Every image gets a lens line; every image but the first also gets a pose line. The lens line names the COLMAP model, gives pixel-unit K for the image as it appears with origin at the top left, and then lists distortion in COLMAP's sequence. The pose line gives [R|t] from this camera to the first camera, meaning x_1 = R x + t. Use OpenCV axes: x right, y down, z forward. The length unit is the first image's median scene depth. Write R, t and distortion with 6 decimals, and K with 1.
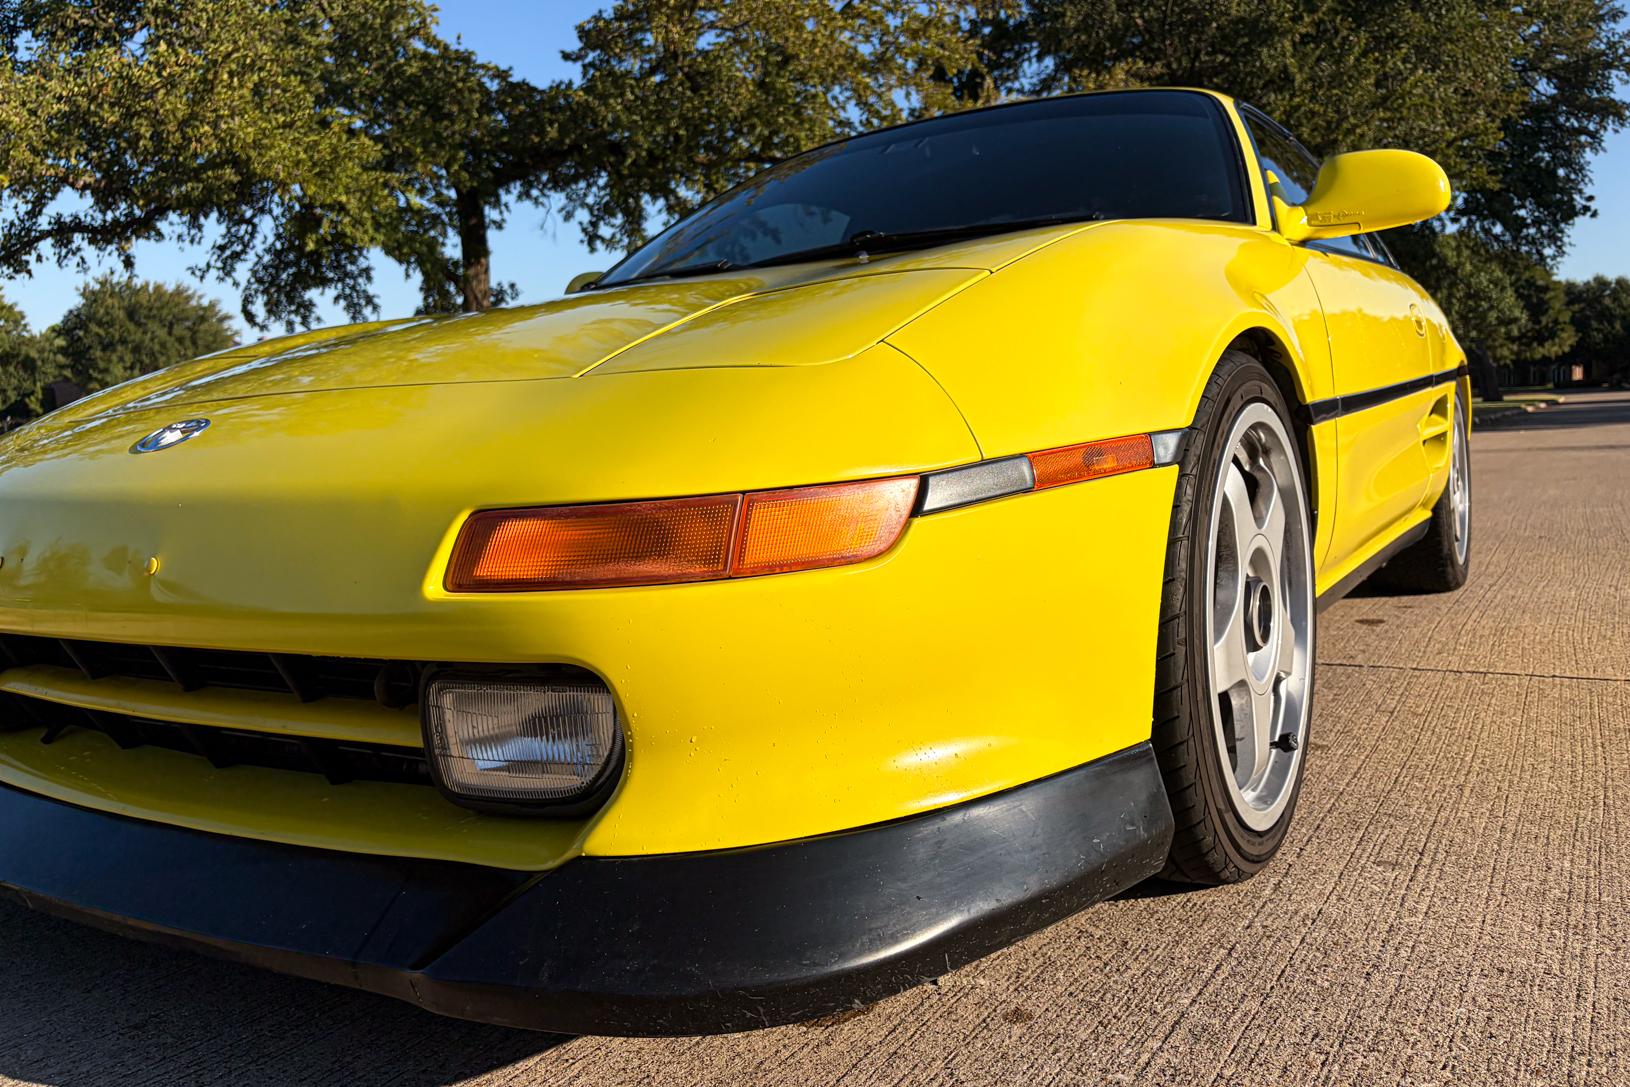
lens RADIAL K [[1241.5, 0, 852.8], [0, 1241.5, 545.1], [0, 0, 1]] dist [0.022098, -0.014790]
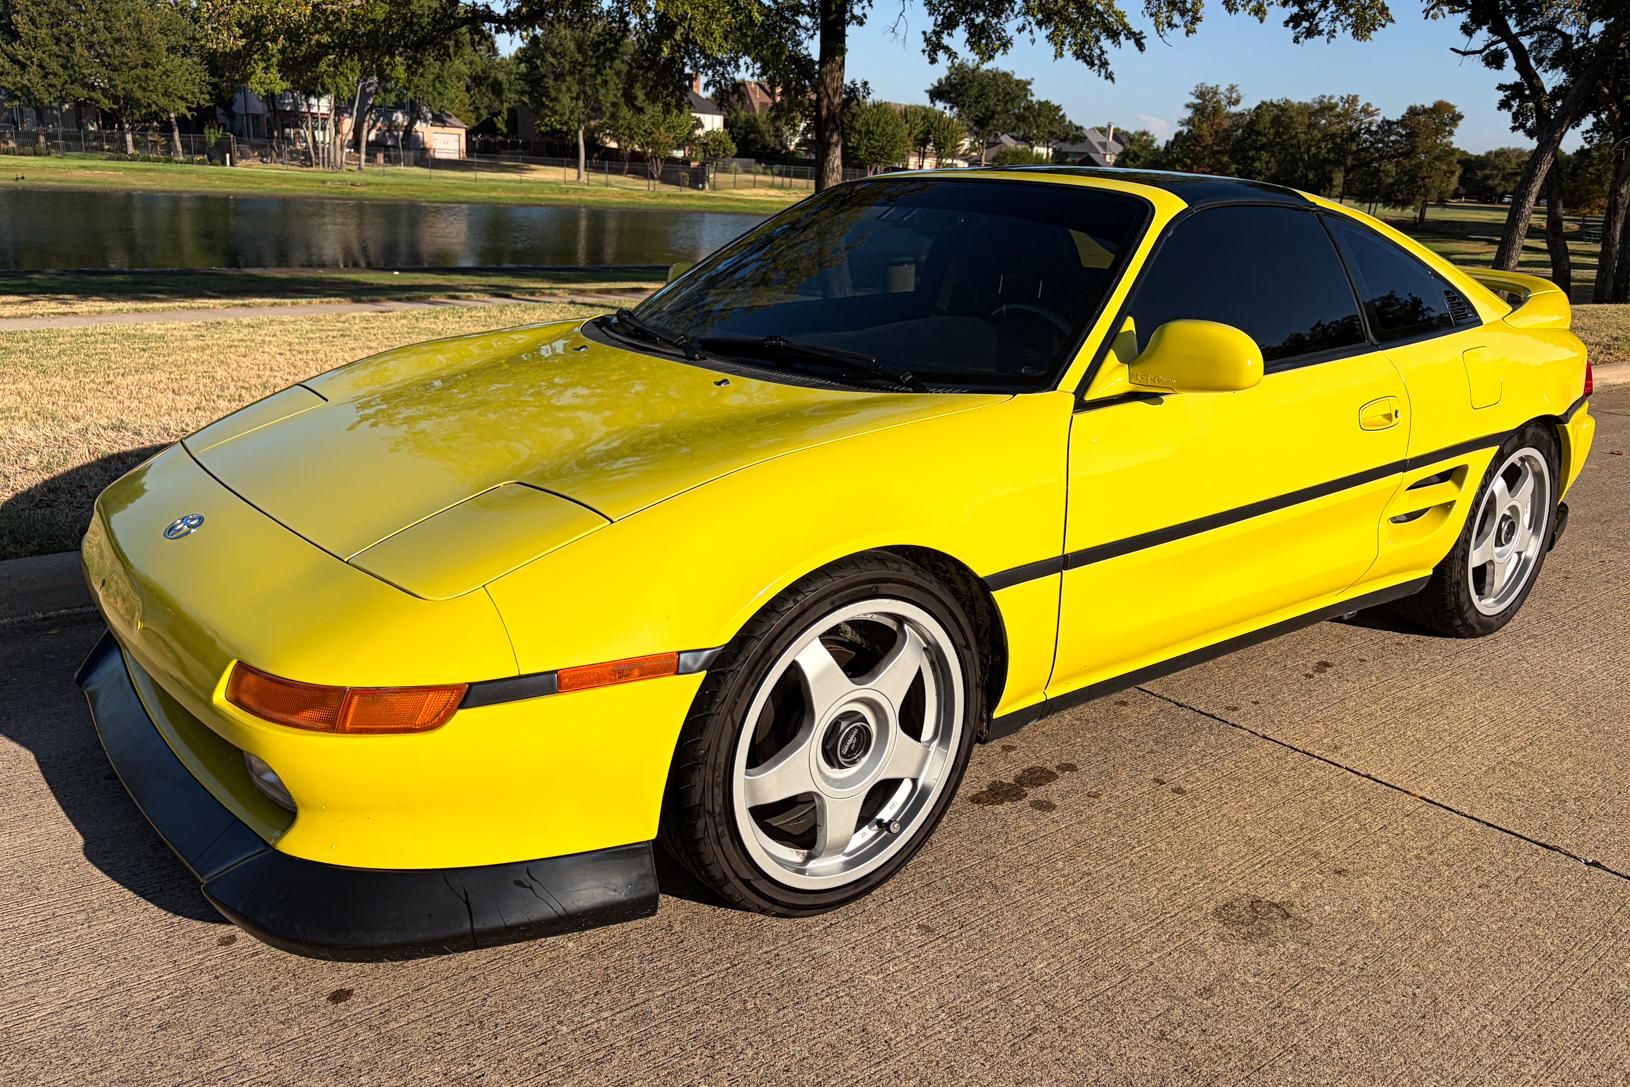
lens RADIAL K [[1239.6, 0, 842.6], [0, 1239.6, 578.4], [0, 0, 1]] dist [0.024065, -0.008623]
pose [[0.939339, 0.190911, -0.284947, 0.082470], [-0.125702, 0.964588, 0.231882, -0.054261], [0.319126, -0.181997, 0.930073, -0.032063]]
